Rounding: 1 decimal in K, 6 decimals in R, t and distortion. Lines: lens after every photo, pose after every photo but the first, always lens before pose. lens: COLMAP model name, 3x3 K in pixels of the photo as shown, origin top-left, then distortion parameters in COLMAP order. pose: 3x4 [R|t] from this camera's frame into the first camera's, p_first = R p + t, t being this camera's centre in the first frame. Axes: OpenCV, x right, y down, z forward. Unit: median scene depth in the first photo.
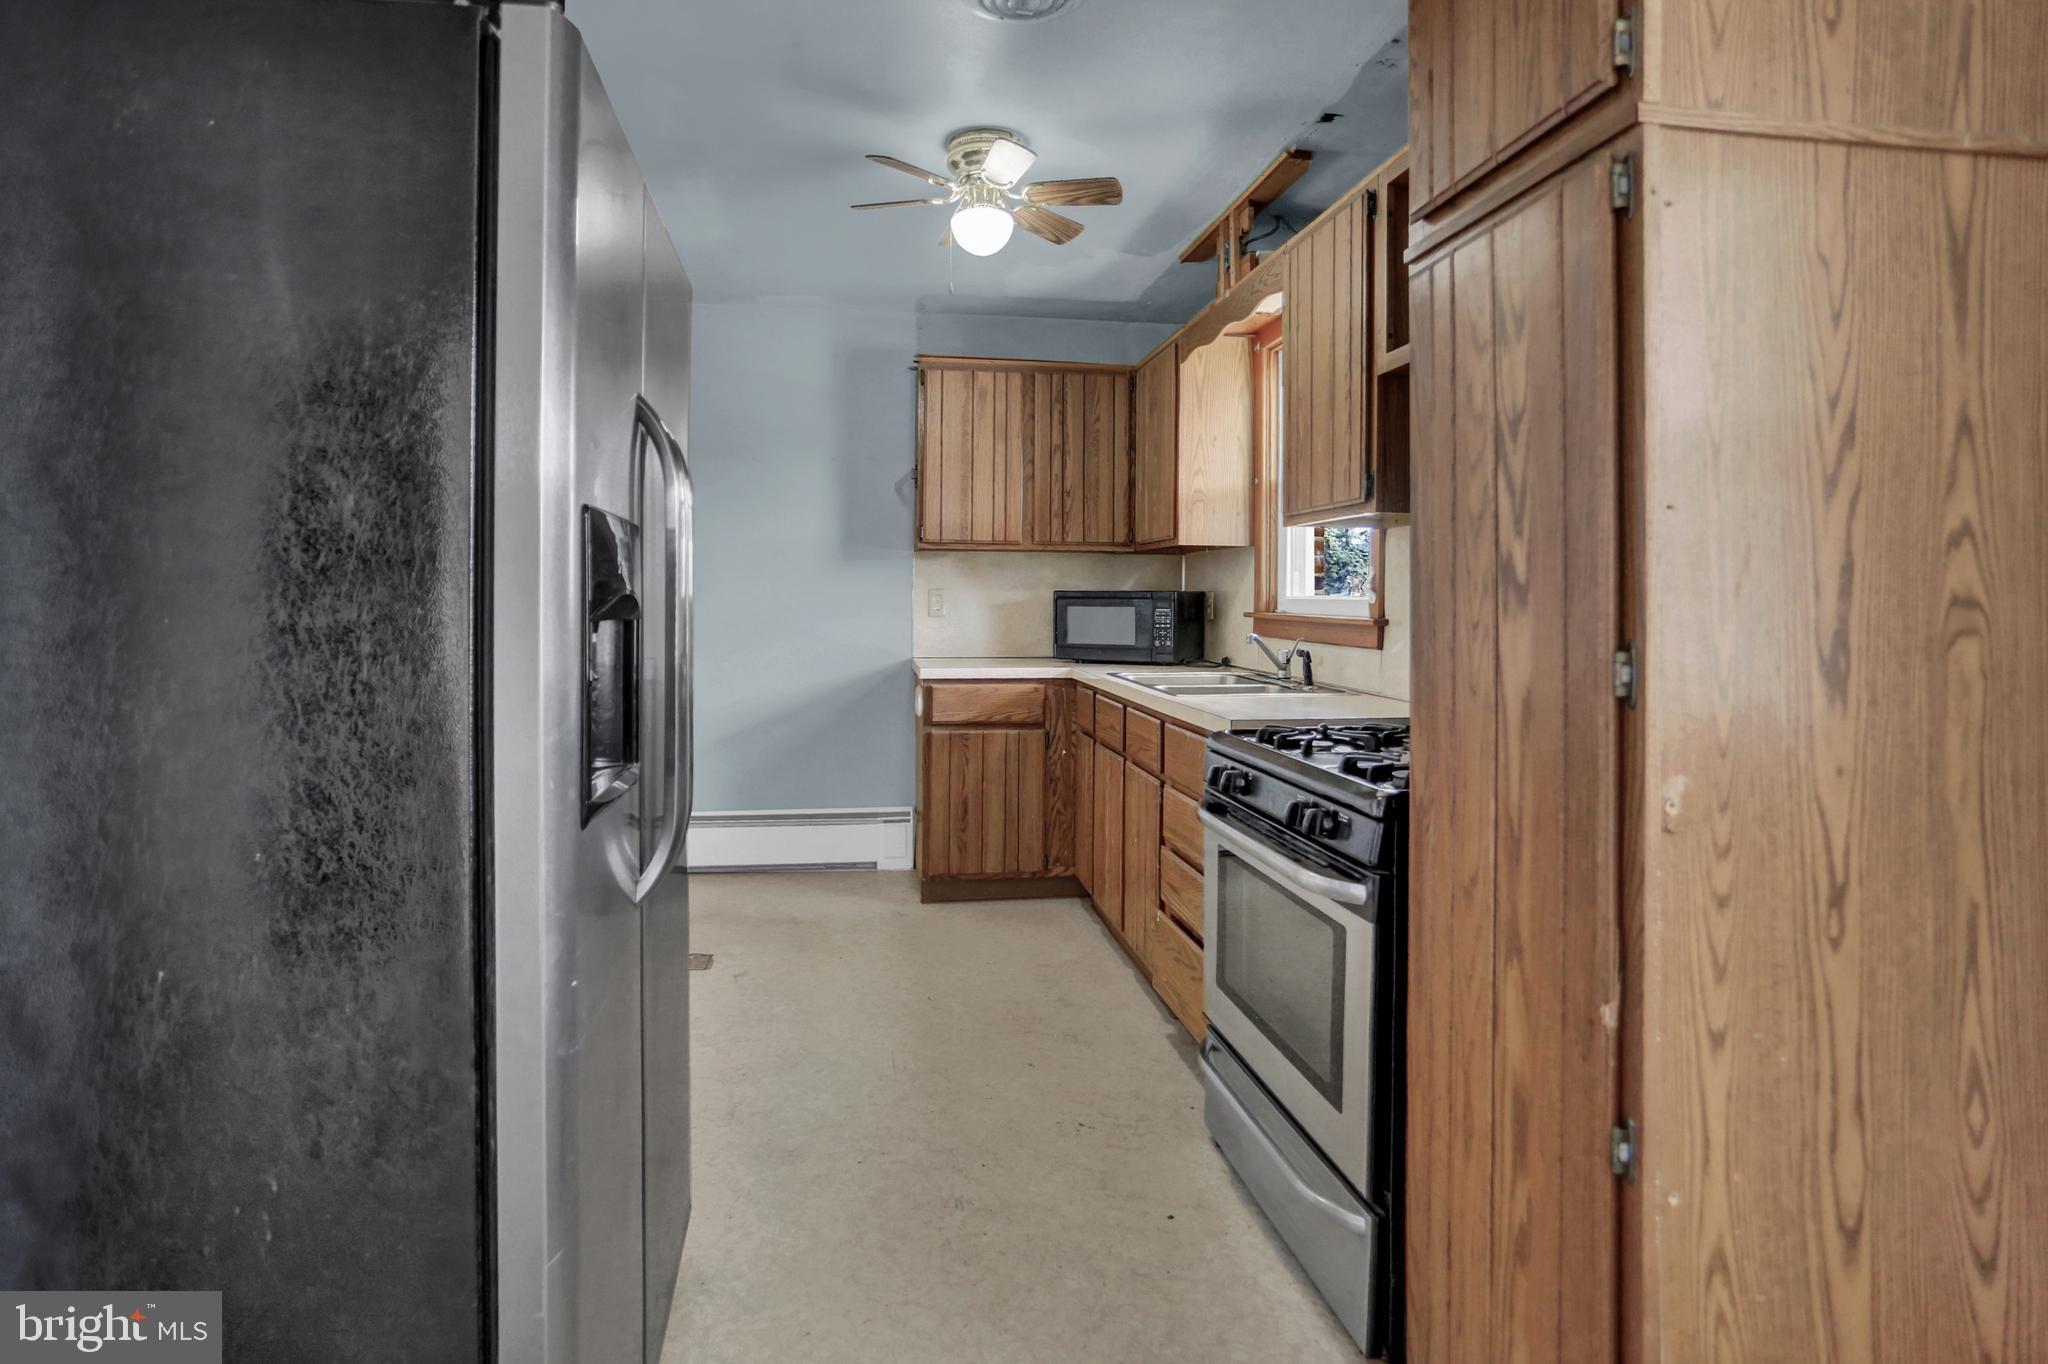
lens RADIAL K [[1056.7, 0, 1020.3], [0, 1056.7, 612.1], [0, 0, 1]] dist [-0.071542, 0.032247]
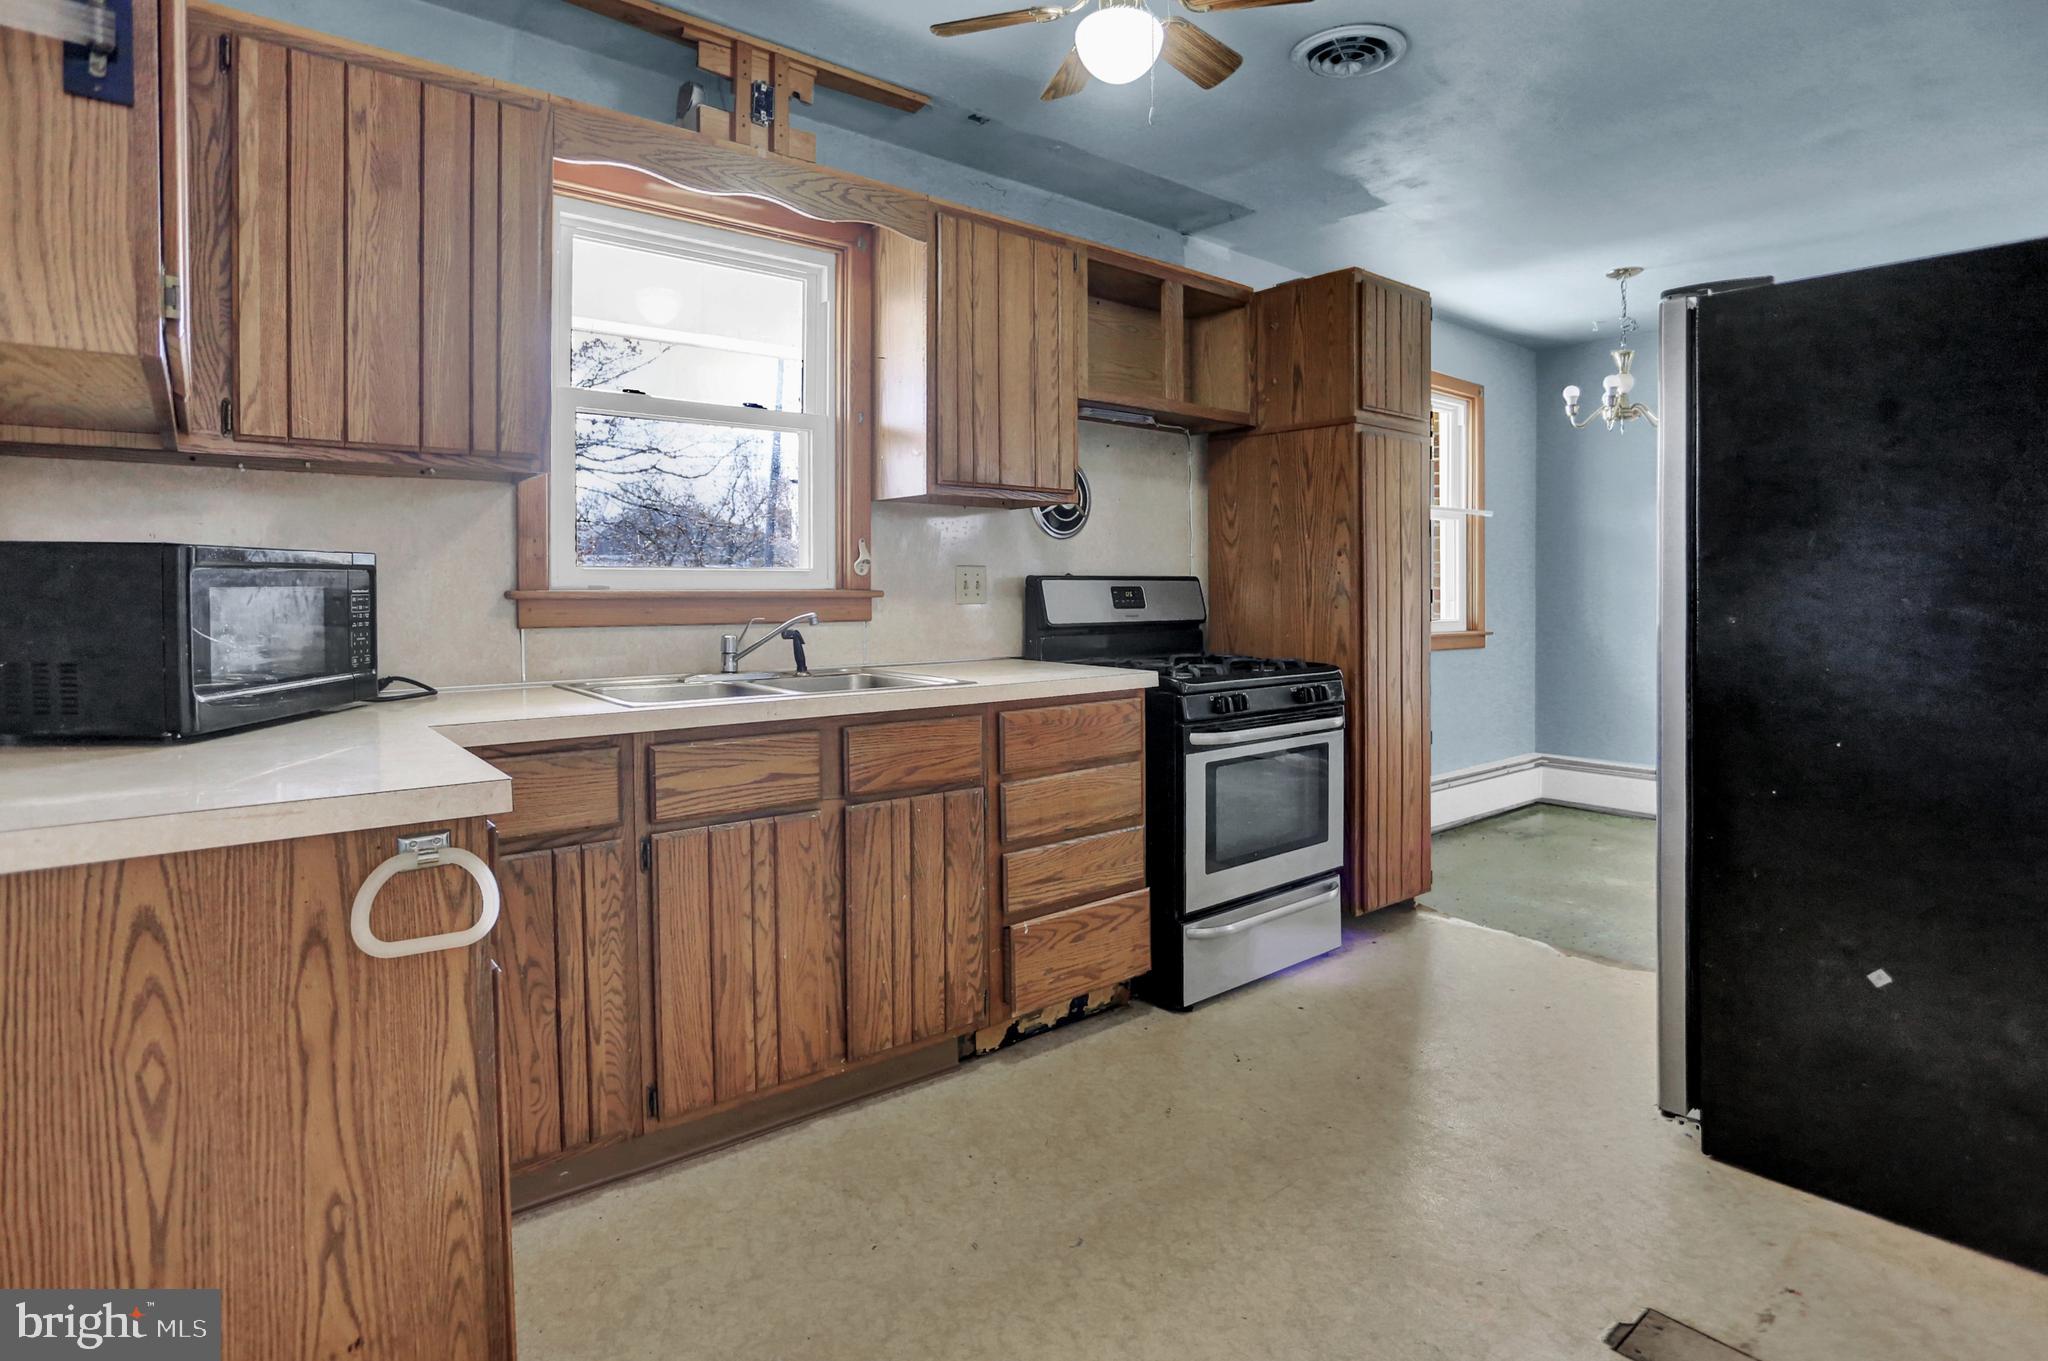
lens RADIAL K [[1056.7, 0, 1020.3], [0, 1056.7, 610.6], [0, 0, 1]] dist [-0.071542, 0.032247]
pose [[-0.516608, -0.032437, 0.855607, -1.469887], [0.003454, 0.999195, 0.039966, -0.035902], [-0.856215, 0.023603, -0.516080, 3.479513]]
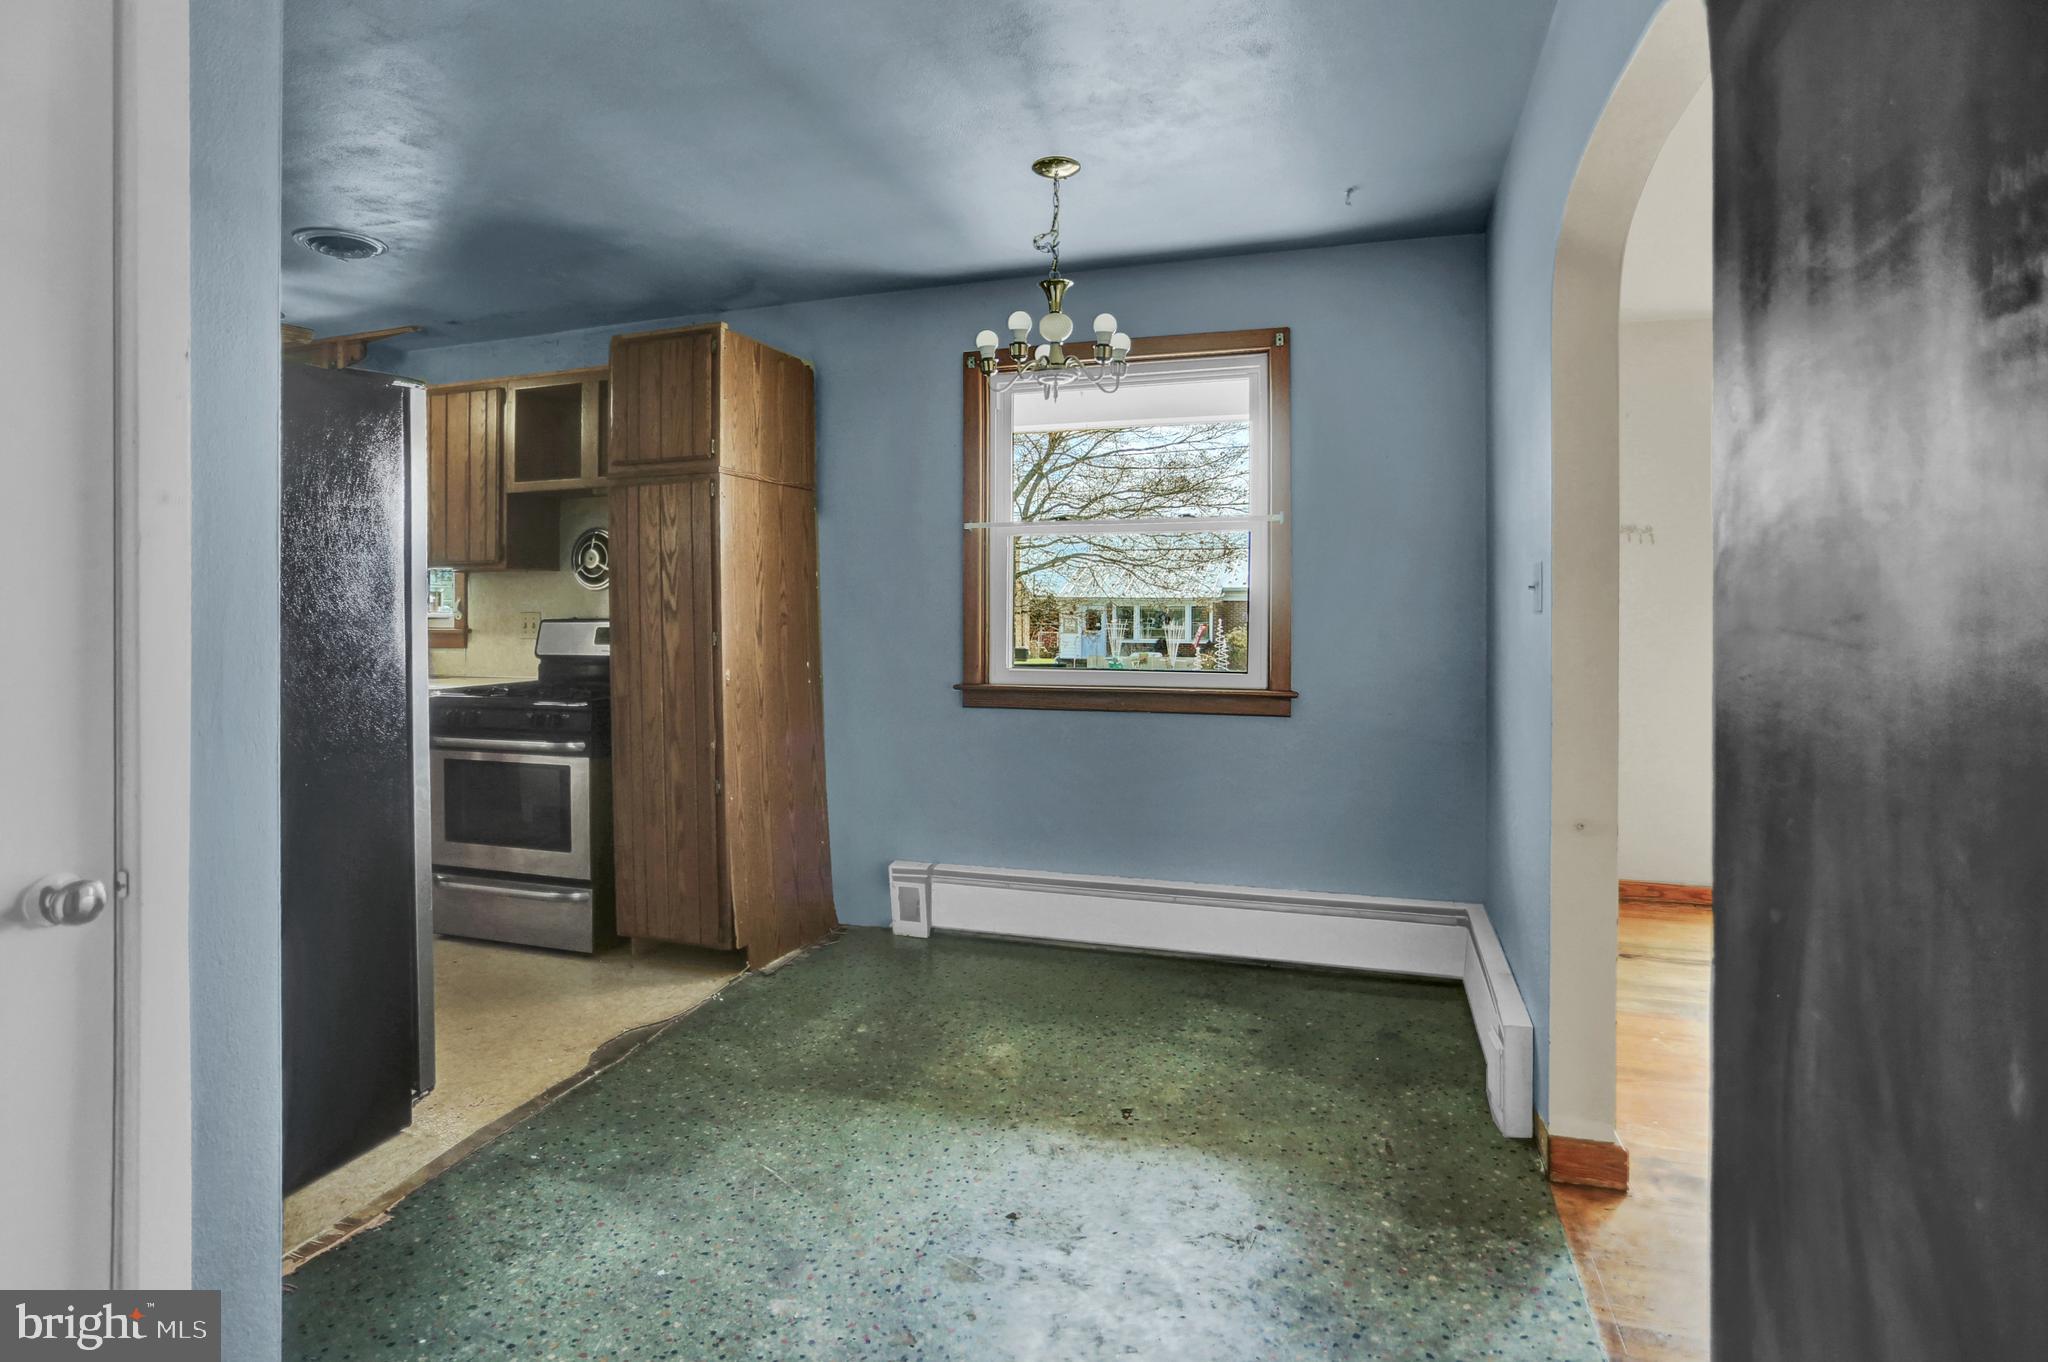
lens RADIAL K [[1028.0, 0, 1014.4], [0, 1028.0, 614.2], [0, 0, 1]] dist [-0.062171, 0.031666]
pose [[0.456515, -0.012448, 0.889629, -1.627392], [0.024008, 0.999710, 0.001668, 0.001349], [-0.889392, 0.020596, 0.456681, -1.156938]]
